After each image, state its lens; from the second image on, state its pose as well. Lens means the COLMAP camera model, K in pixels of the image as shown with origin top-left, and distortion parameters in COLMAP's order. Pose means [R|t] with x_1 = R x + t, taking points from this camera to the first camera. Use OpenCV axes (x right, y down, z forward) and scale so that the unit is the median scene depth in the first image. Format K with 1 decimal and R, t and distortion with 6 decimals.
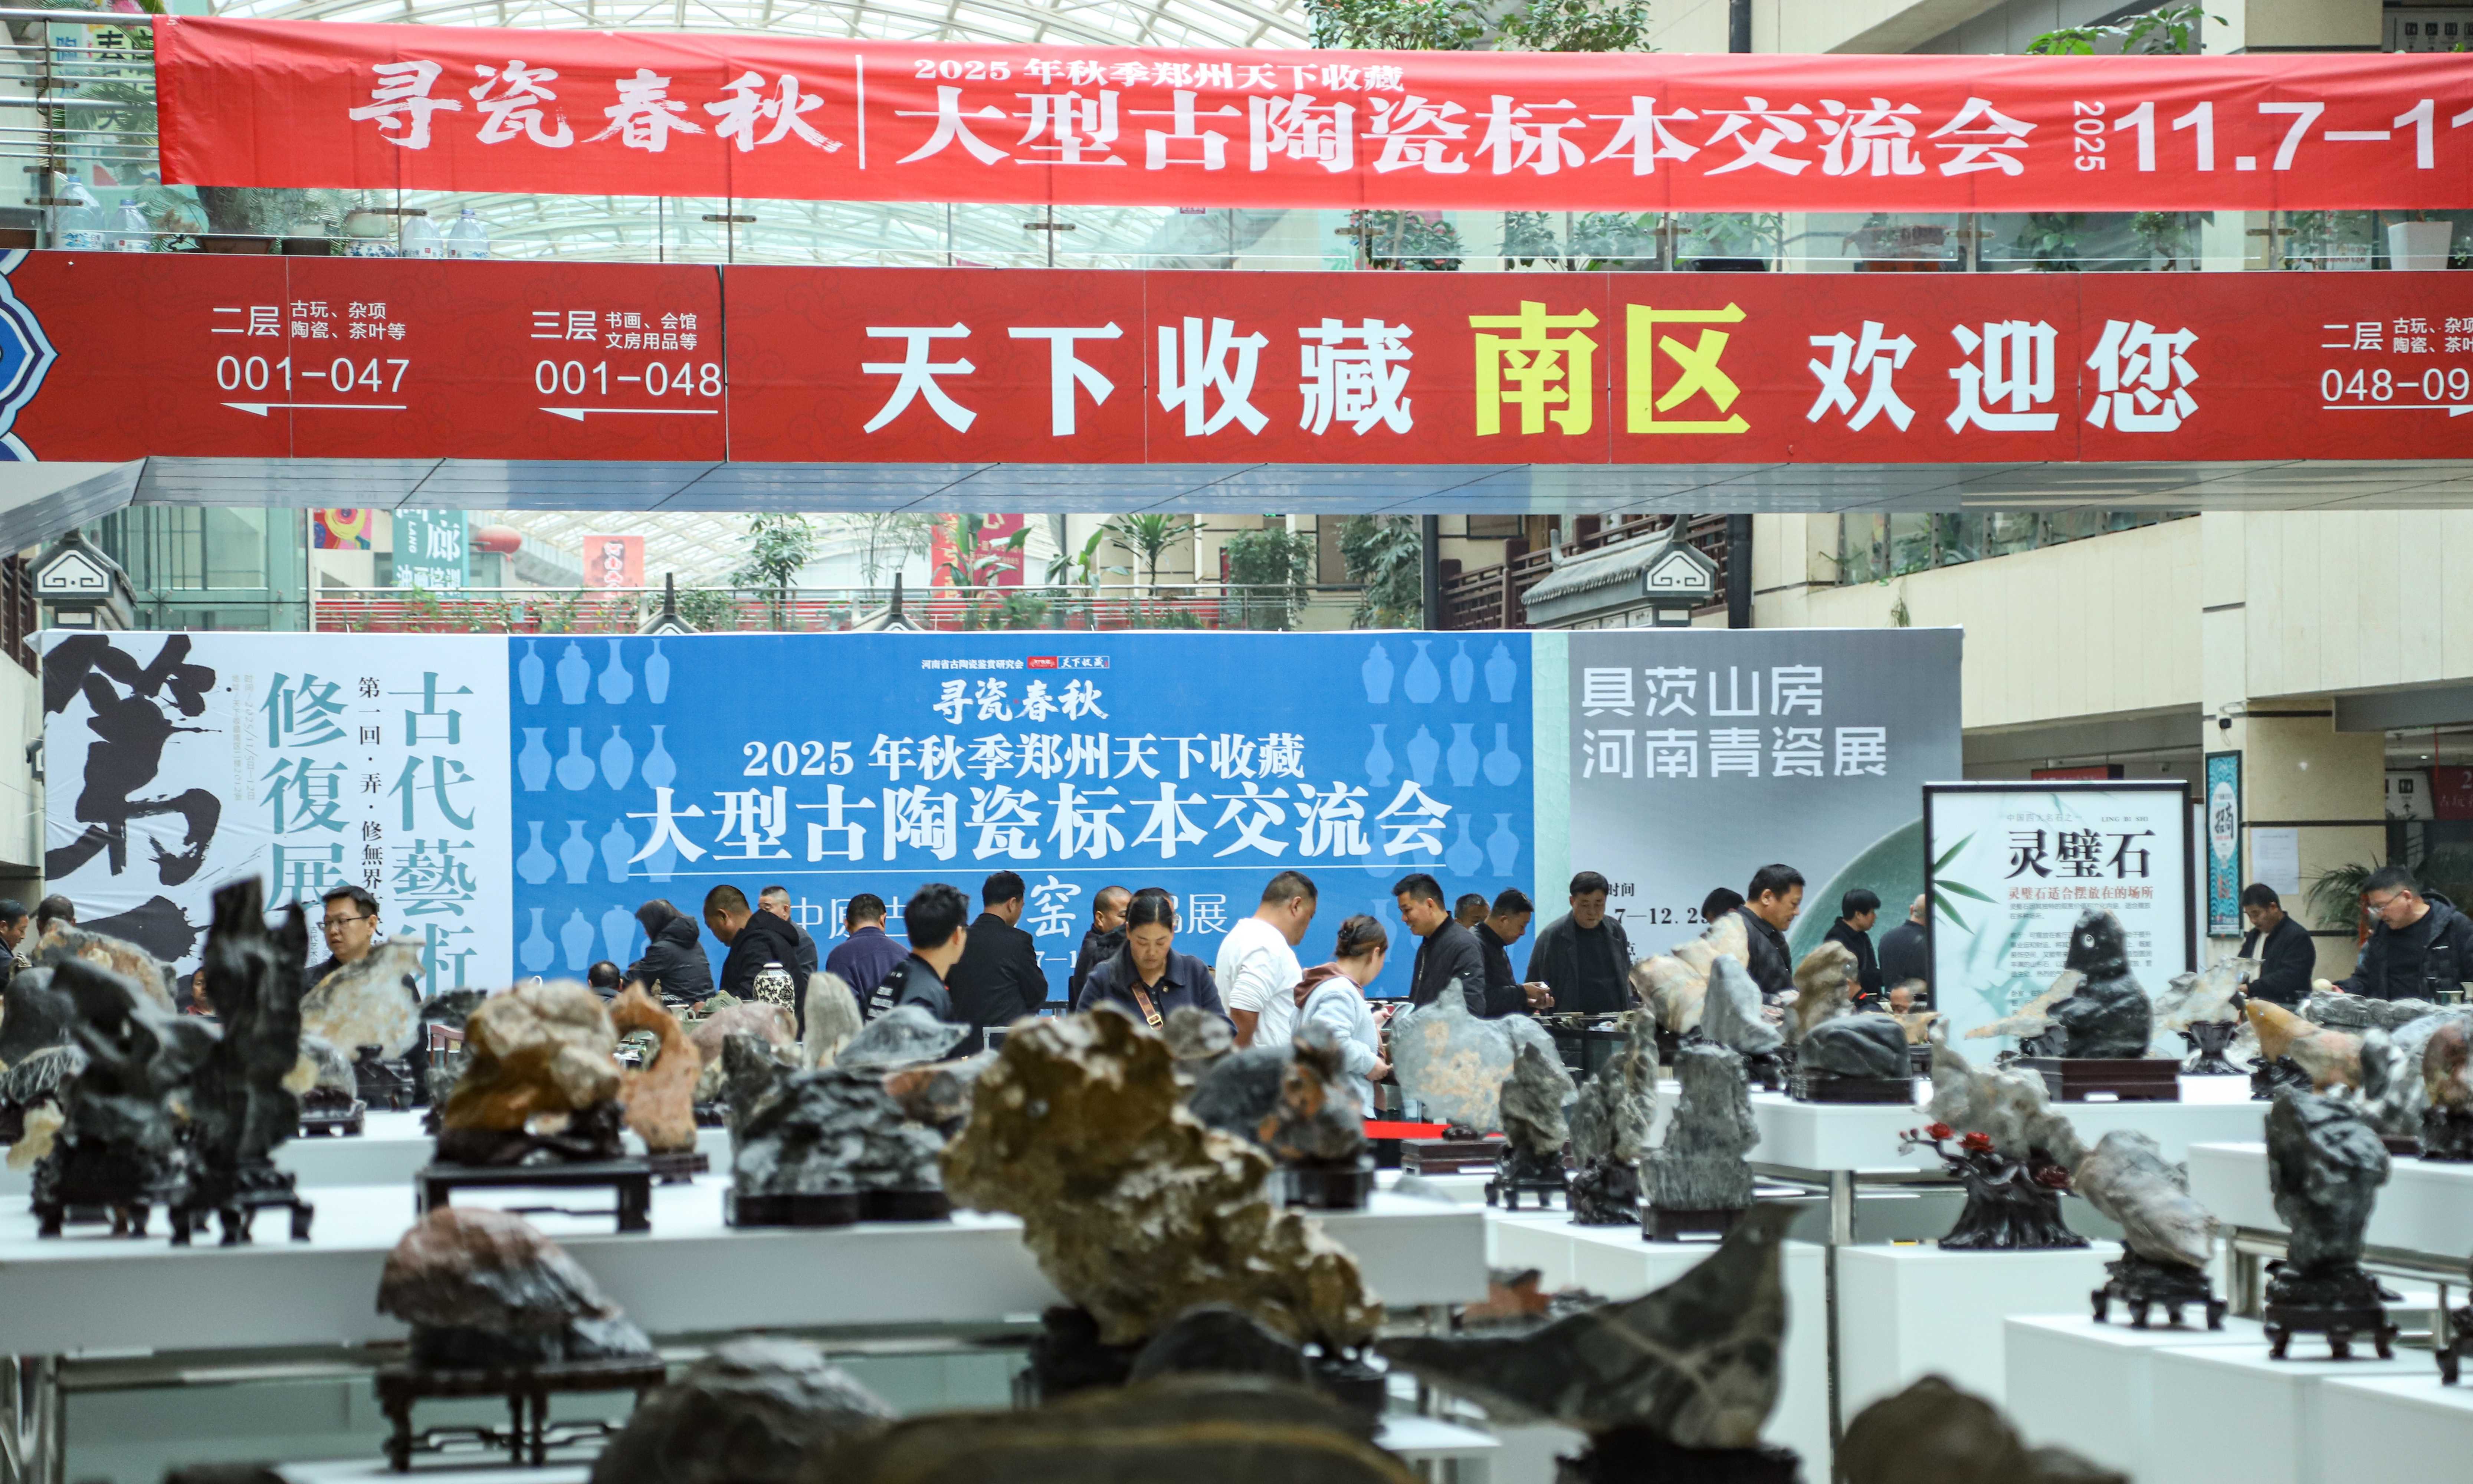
lens RADIAL K [[6526.0, 0, 1298.4], [0, 6526.0, 914.2], [0, 0, 1]] dist [0.518484, -0.076108]
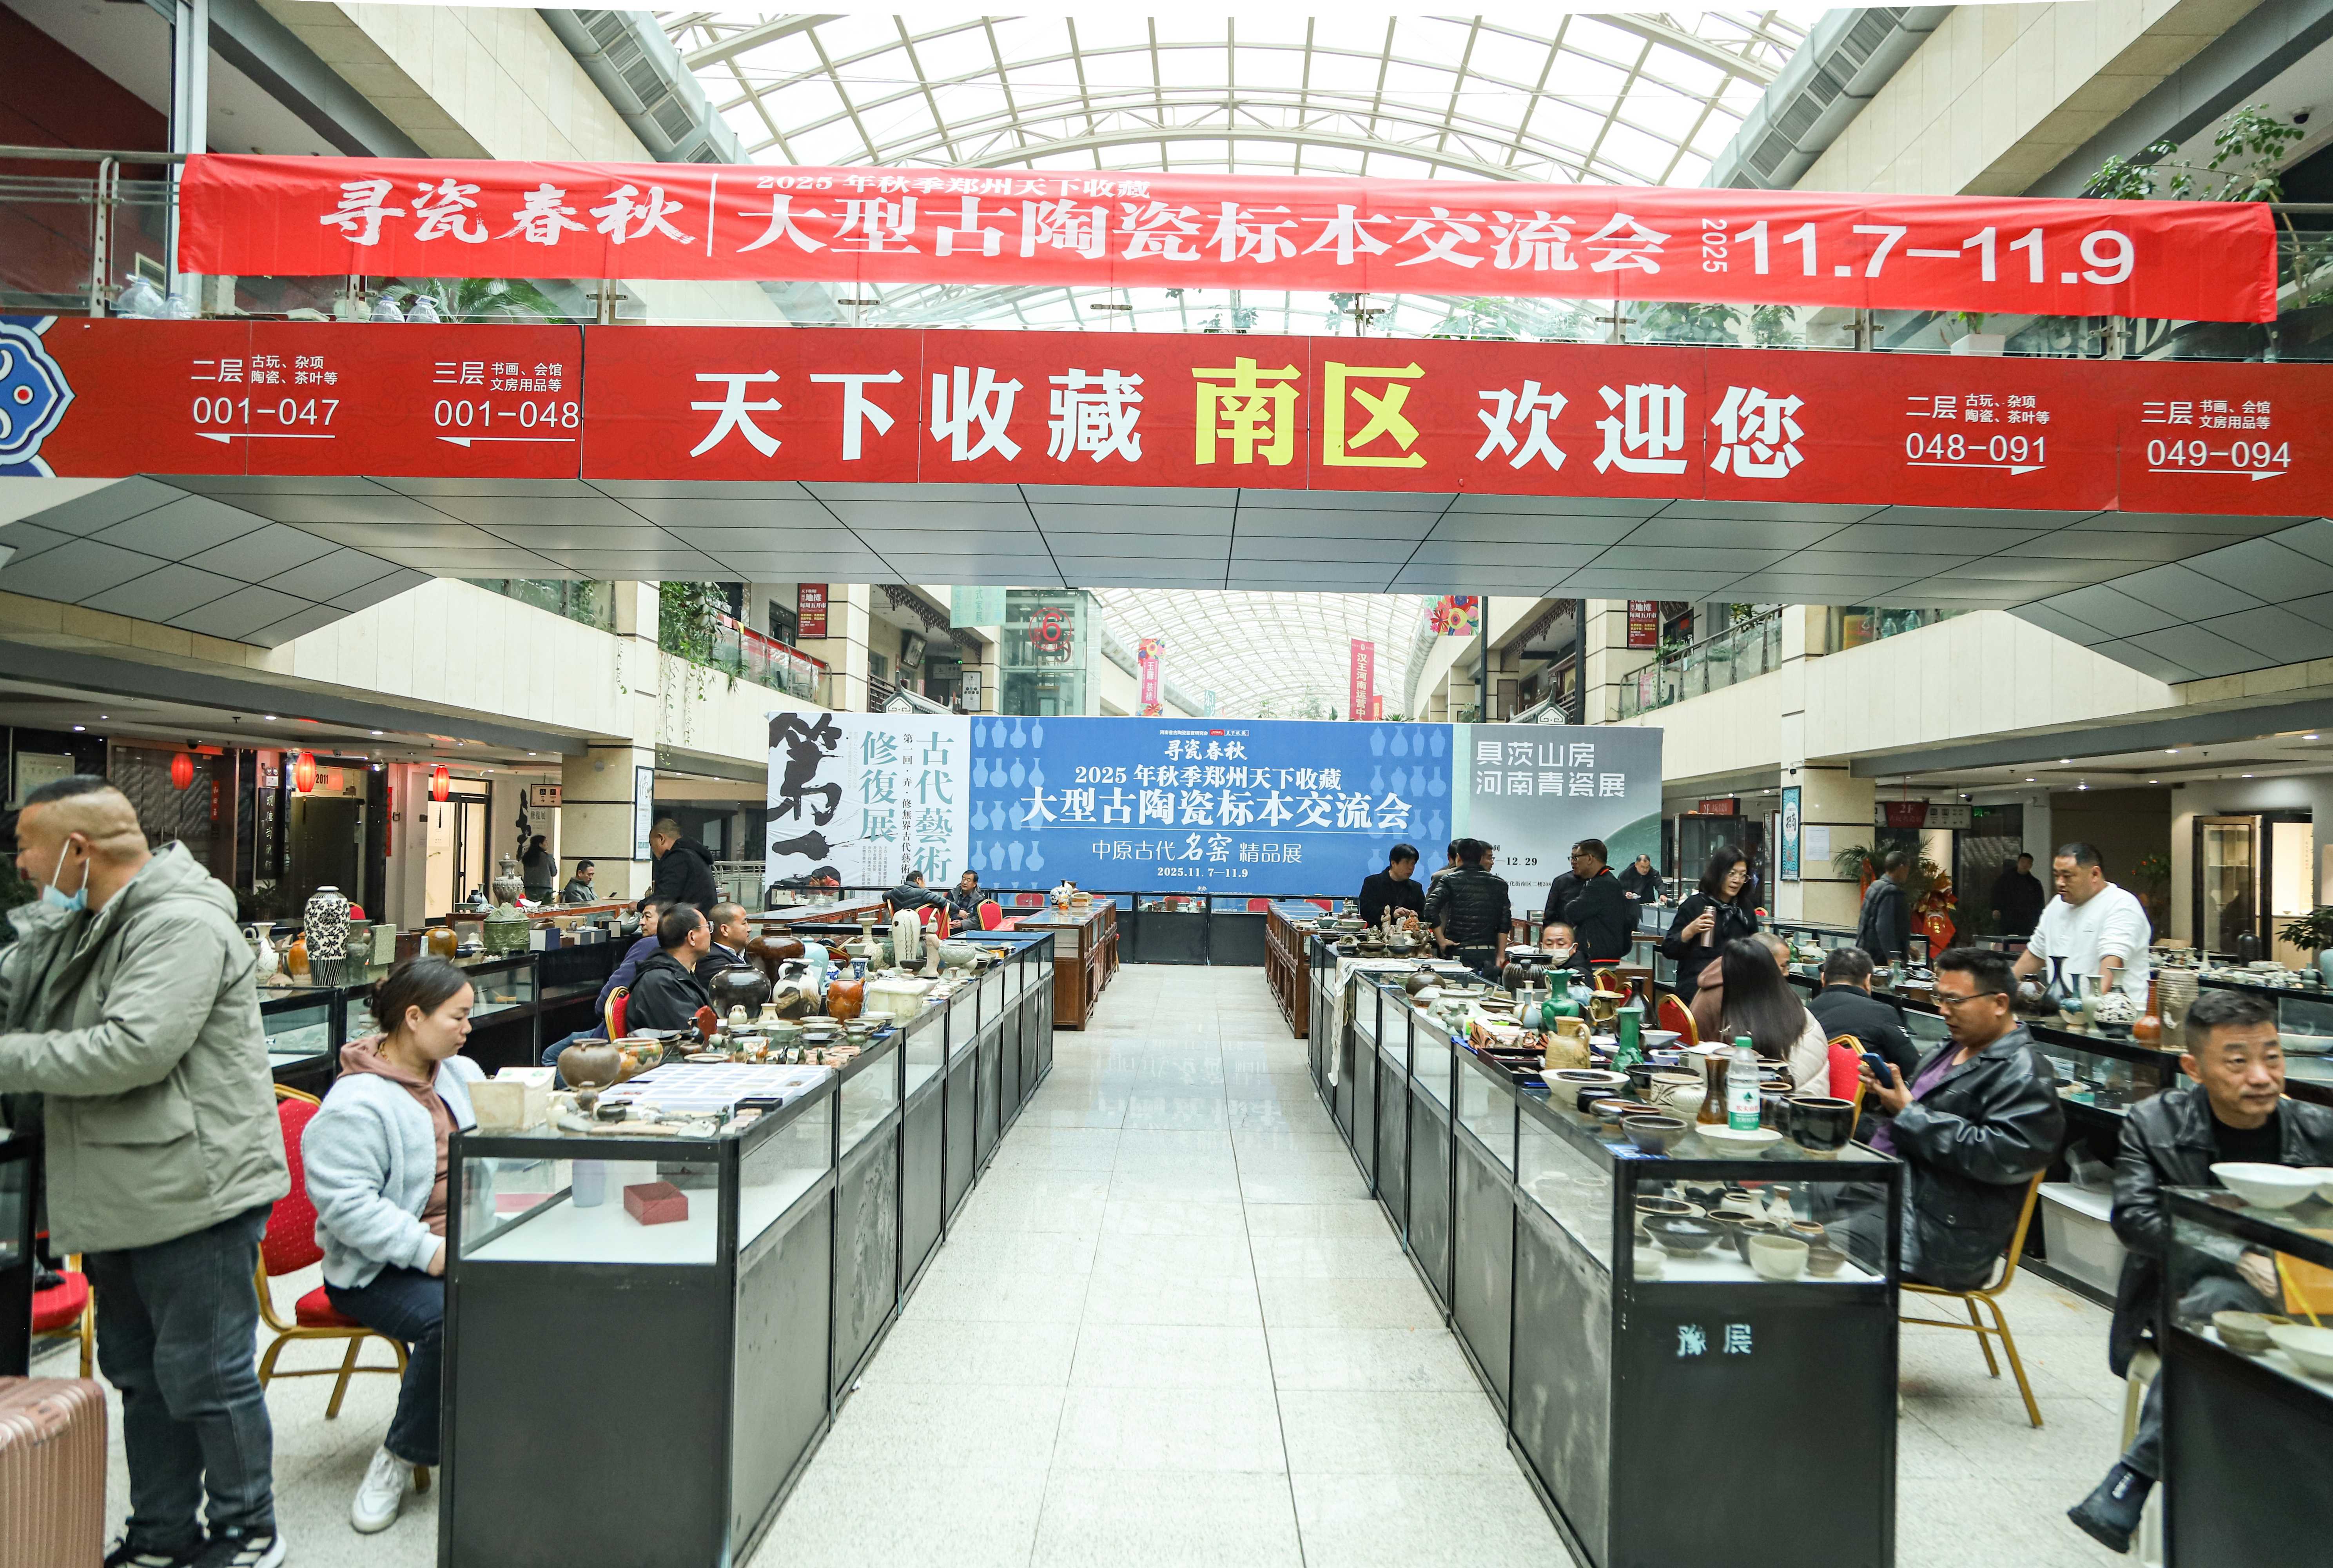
lens RADIAL K [[1600.7, 0, 1209.9], [0, 1600.7, 851.4], [0, 0, 1]] dist [-0.099298, 0.086650]
pose [[0.979855, 0.030762, -0.197325, 0.063183], [-0.030696, 0.999523, 0.003393, -0.001620], [0.197335, 0.002733, 0.980332, 0.496497]]
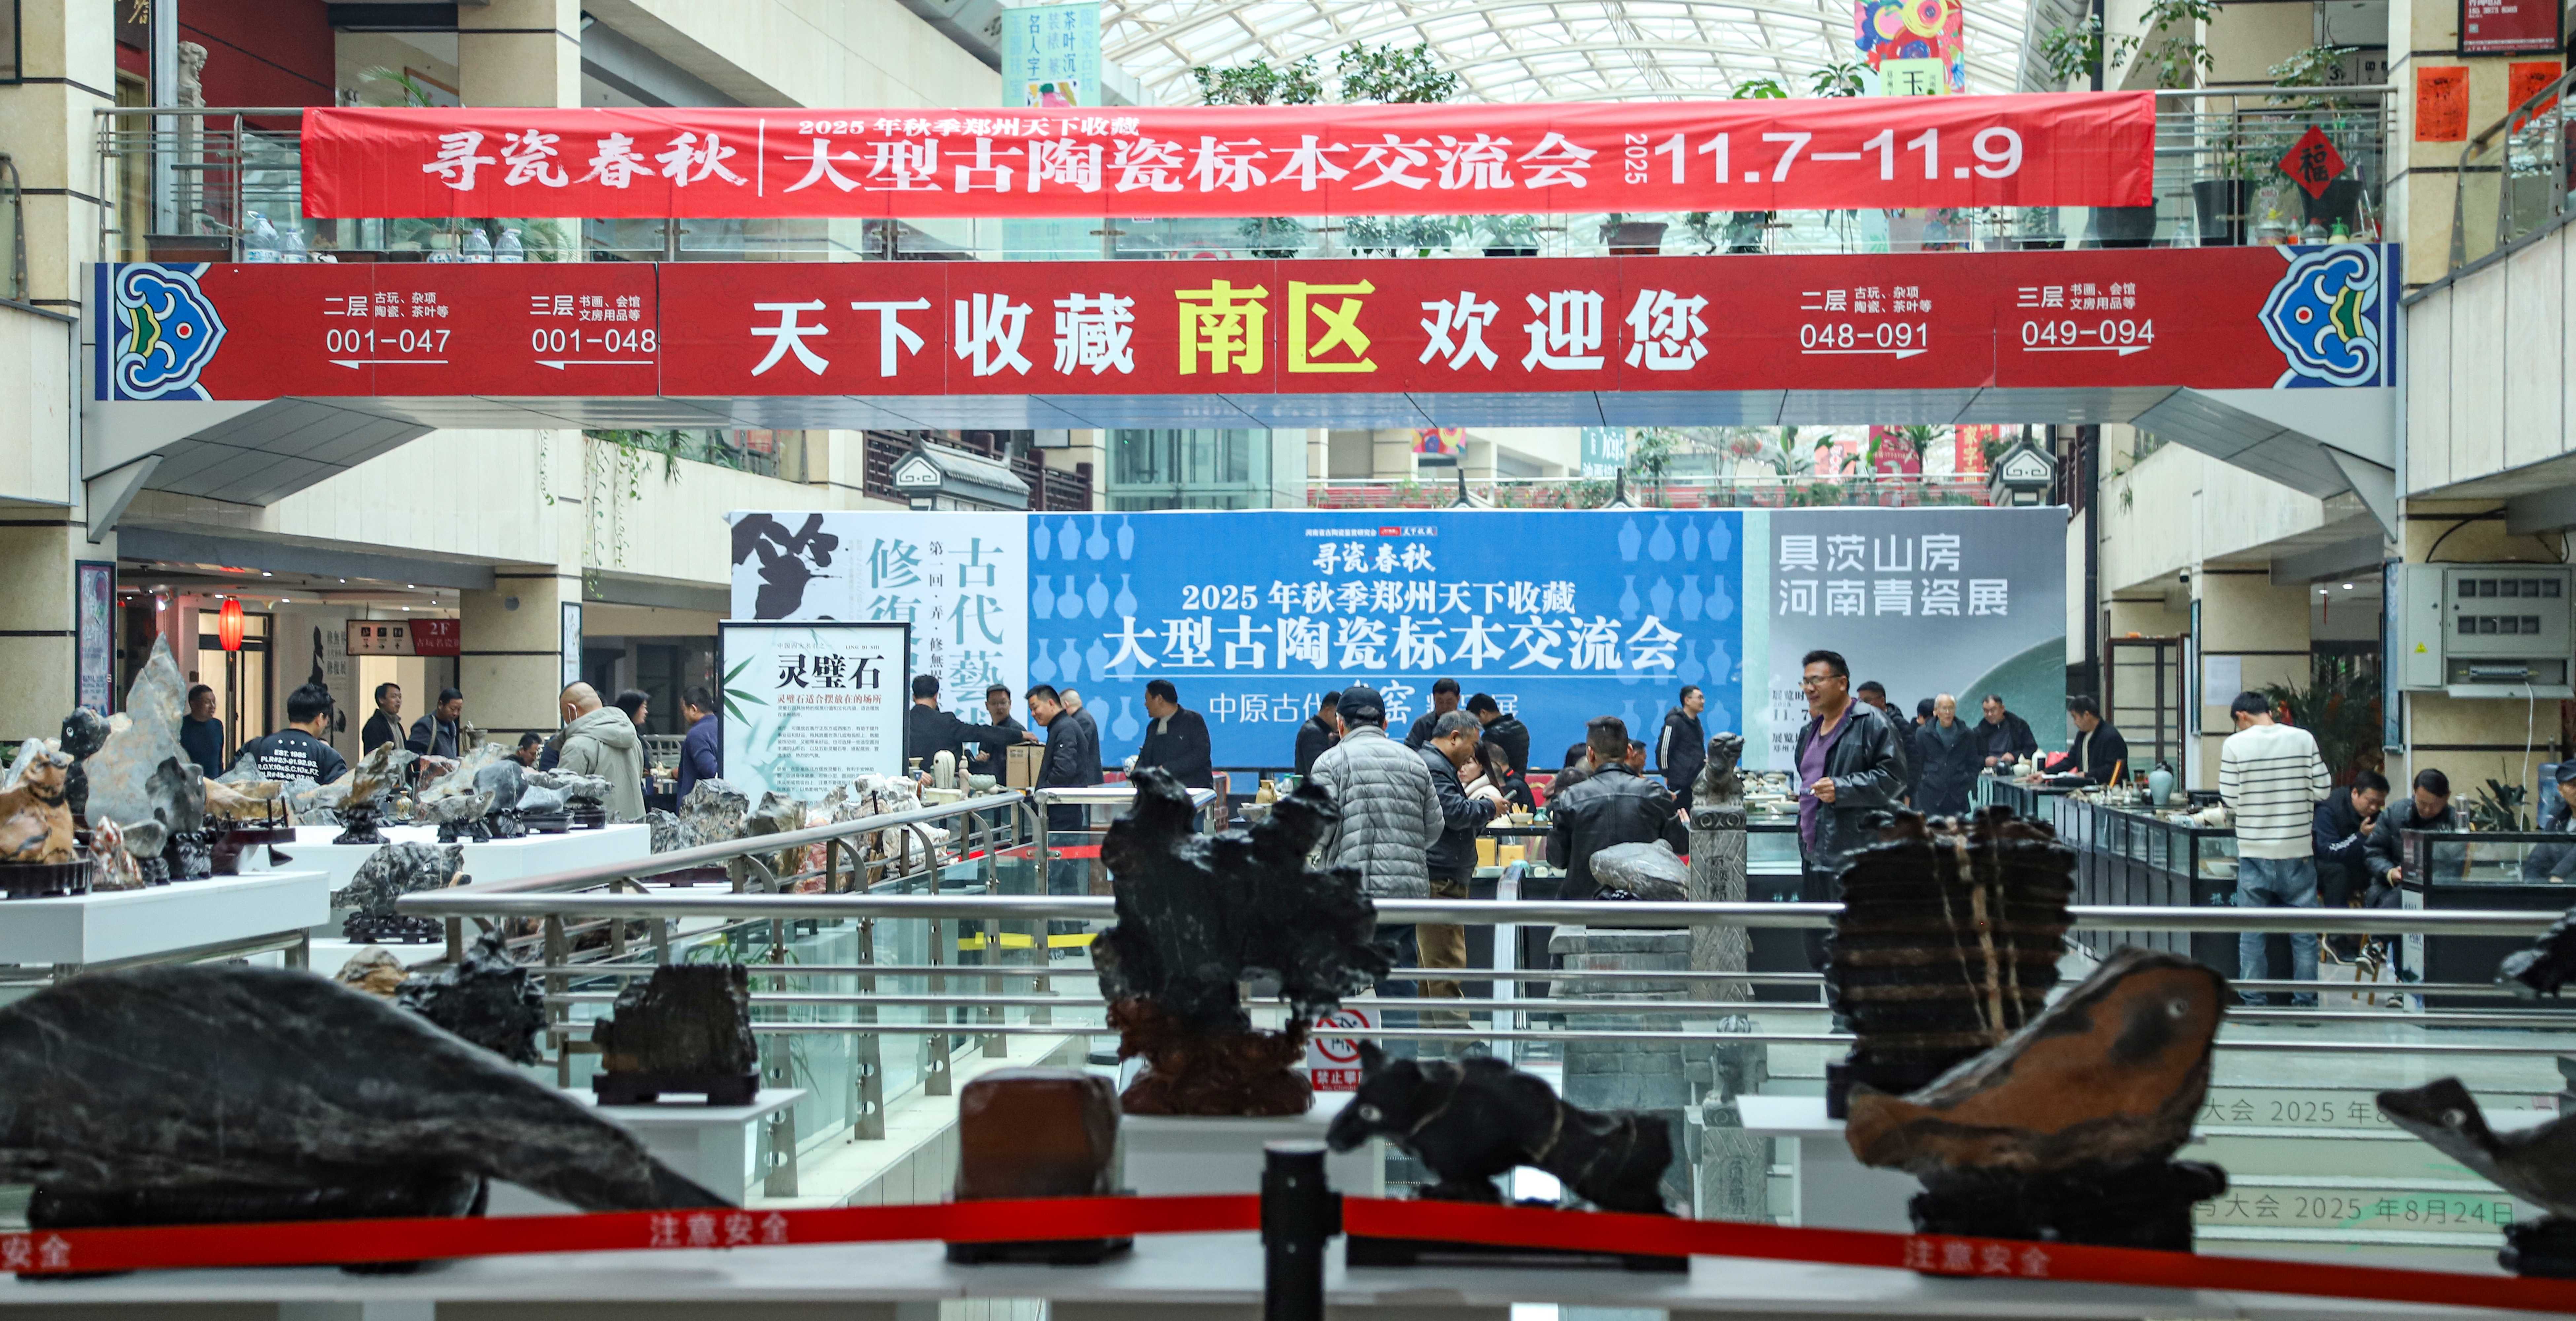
lens RADIAL K [[4569.3, 0, 1285.2], [0, 4569.3, 757.5], [0, 0, 1]] dist [0.198364, 0.065162]
pose [[0.952858, 0.017835, -0.302893, 0.246207], [-0.014233, 0.999799, 0.014098, -0.002838], [0.303084, -0.009122, 0.952920, 0.039565]]
